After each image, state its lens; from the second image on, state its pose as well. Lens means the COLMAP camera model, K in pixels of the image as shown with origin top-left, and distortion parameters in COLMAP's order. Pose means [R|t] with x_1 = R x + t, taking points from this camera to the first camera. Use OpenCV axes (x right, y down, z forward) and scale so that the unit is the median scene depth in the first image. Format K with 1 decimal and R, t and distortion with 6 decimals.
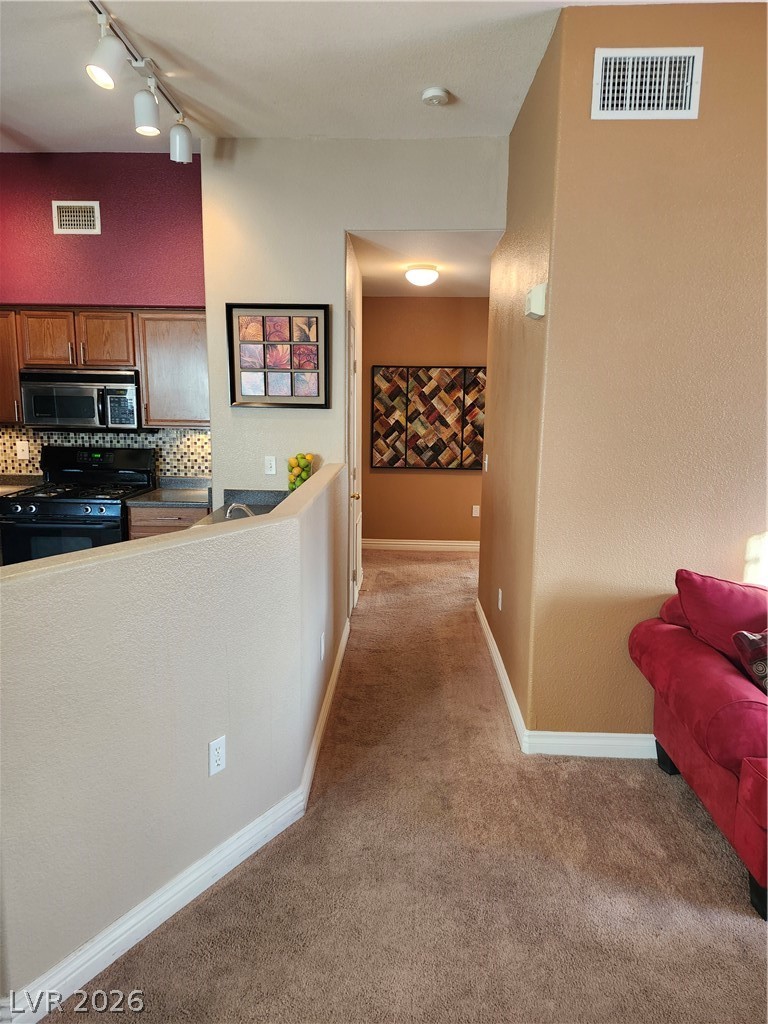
lens RADIAL K [[702.6, 0, 384.0], [0, 702.6, 512.0], [0, 0, 1]] dist [0.101341, -0.121492]
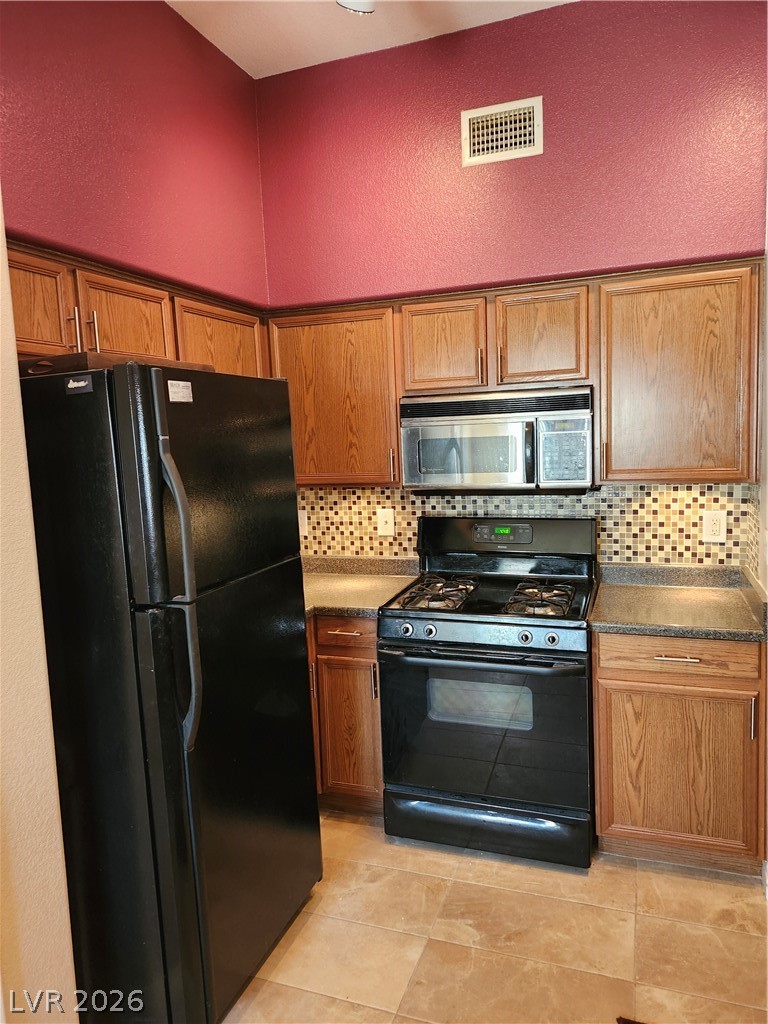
lens RADIAL K [[702.6, 0, 384.0], [0, 702.6, 512.0], [0, 0, 1]] dist [0.101341, -0.121492]
pose [[0.951063, -0.014485, -0.308659, -0.306322], [0.001607, 0.999119, -0.041939, -0.068652], [0.308994, 0.039391, 0.950248, 0.380378]]
